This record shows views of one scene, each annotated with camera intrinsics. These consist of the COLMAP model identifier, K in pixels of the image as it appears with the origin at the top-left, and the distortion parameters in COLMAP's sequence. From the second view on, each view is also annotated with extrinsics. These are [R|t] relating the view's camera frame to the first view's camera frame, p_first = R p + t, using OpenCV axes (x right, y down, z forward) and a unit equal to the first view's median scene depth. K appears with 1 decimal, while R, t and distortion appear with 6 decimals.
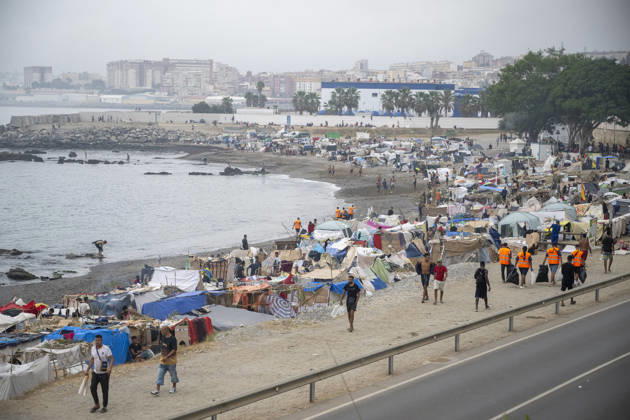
lens RADIAL K [[1297.6, 0, 315.0], [0, 1297.6, 210.0], [0, 0, 1]] dist [0.058618, -0.049426]
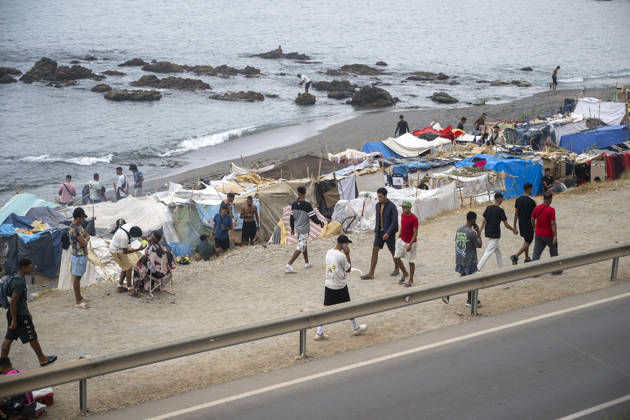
lens RADIAL K [[1297.6, 0, 315.0], [0, 1297.6, 210.0], [0, 0, 1]] dist [0.058618, -0.049426]
pose [[0.942994, 0.075734, -0.324077, 0.181715], [-0.031934, 0.989861, 0.138401, -0.017094], [0.331273, -0.120163, 0.935852, 0.323952]]
